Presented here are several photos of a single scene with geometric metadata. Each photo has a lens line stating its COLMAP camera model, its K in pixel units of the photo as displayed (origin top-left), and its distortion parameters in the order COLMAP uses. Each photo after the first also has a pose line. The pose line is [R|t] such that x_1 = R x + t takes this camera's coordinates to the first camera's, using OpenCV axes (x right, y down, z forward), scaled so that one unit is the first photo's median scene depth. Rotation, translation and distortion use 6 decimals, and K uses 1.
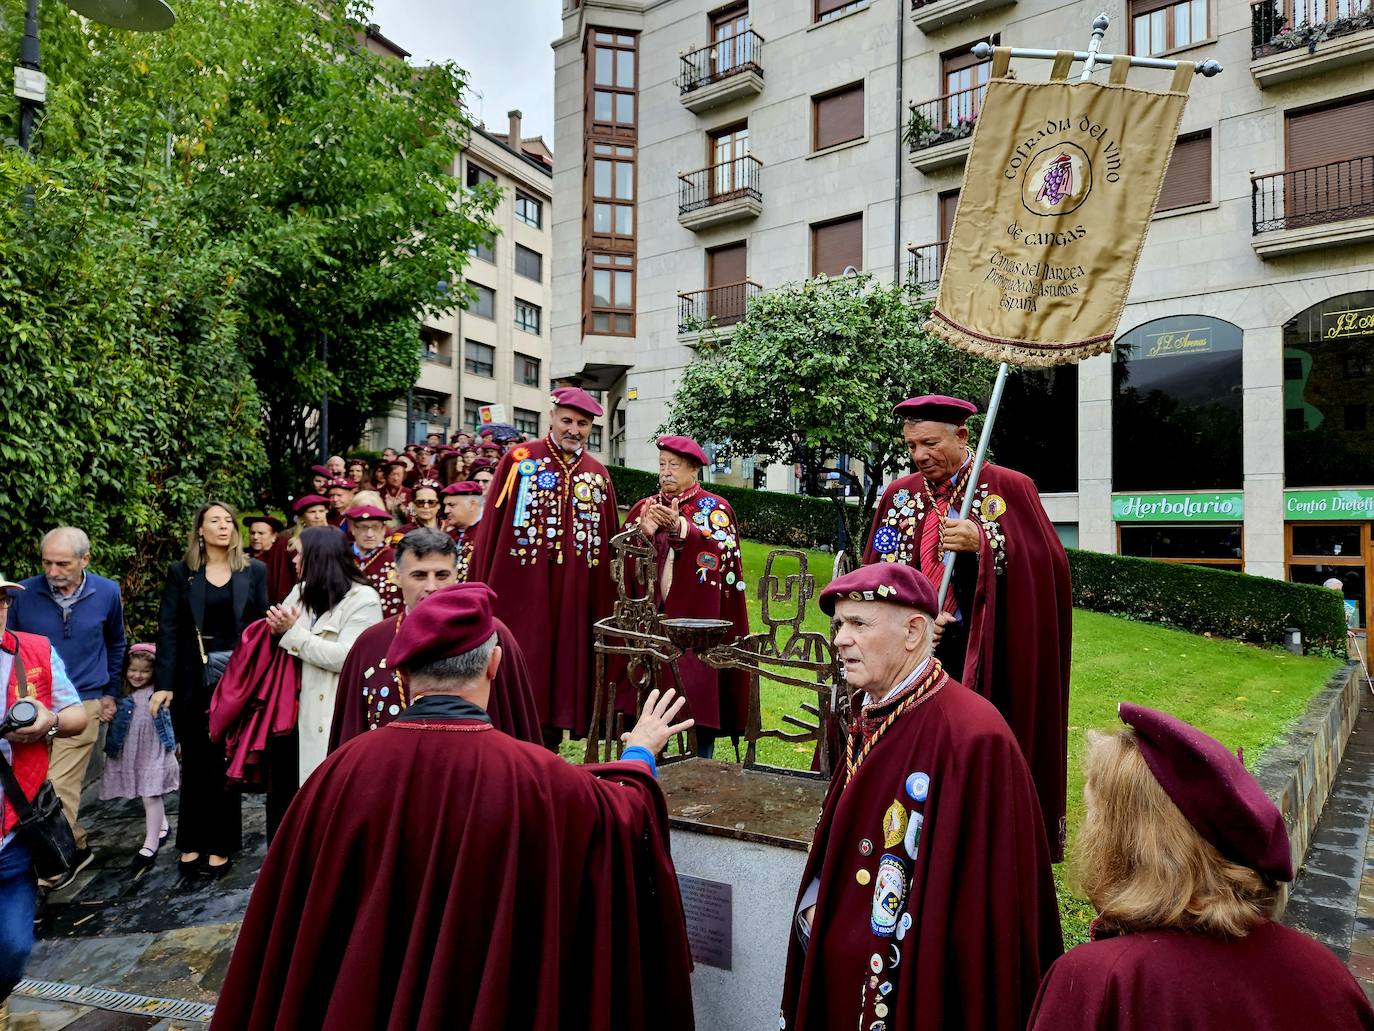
lens RADIAL K [[908.6, 0, 687.0], [0, 908.6, 515.5], [0, 0, 1]] dist [0.072643, -0.051978]
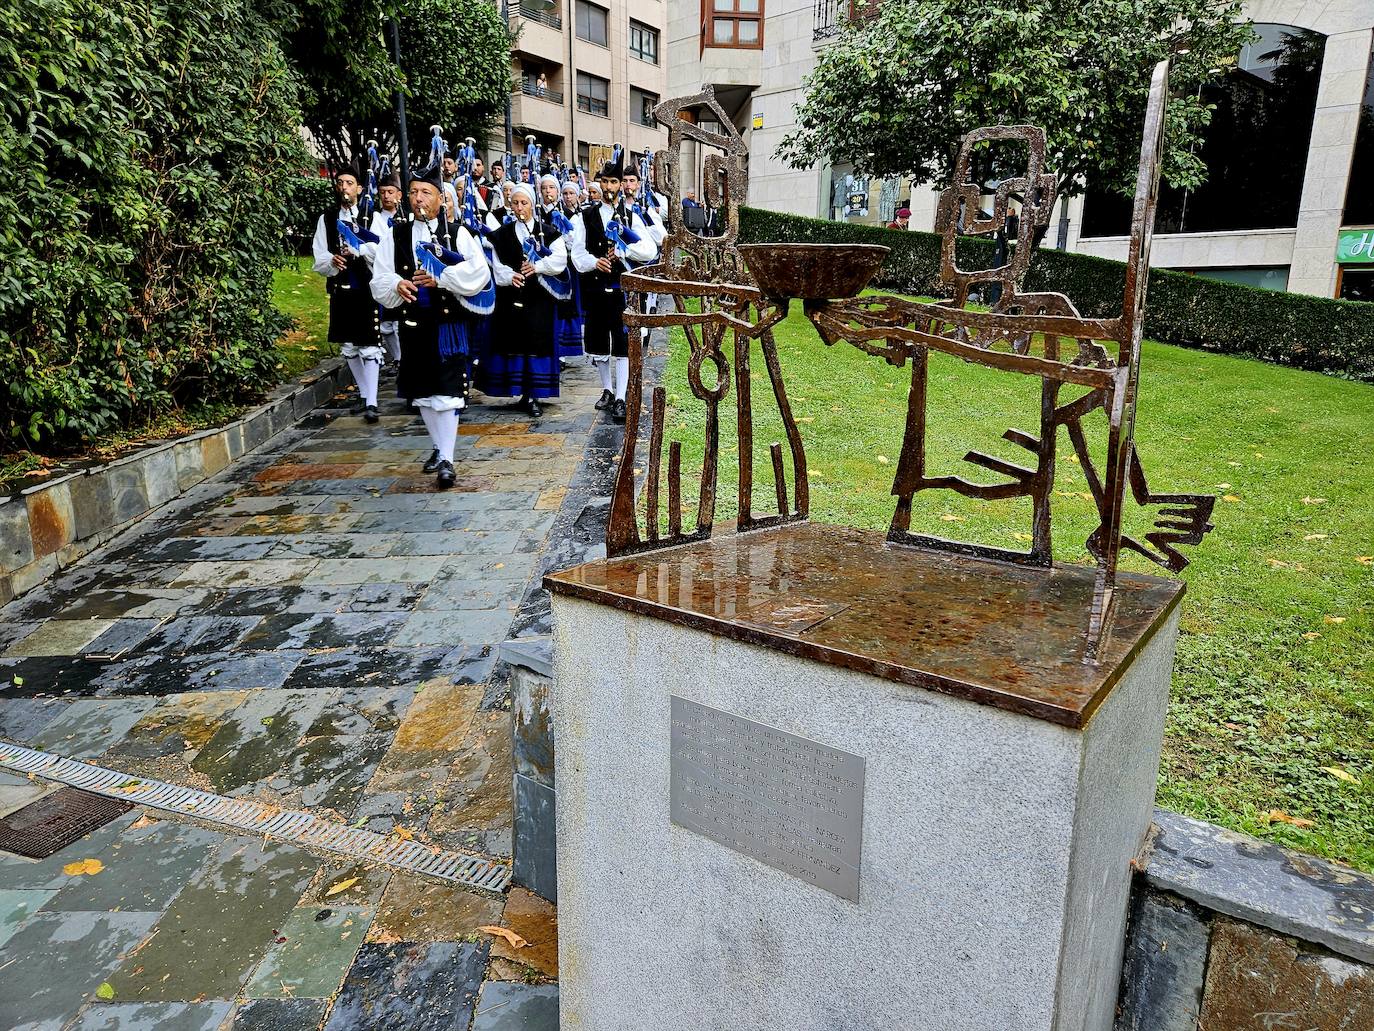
lens RADIAL K [[908.6, 0, 687.0], [0, 908.6, 515.5], [0, 0, 1]] dist [0.072643, -0.051978]
pose [[0.990805, 0.032540, -0.131329, 0.004794], [0.001171, 0.968549, 0.248820, 0.052005], [0.135295, -0.246686, 0.959605, 0.190784]]
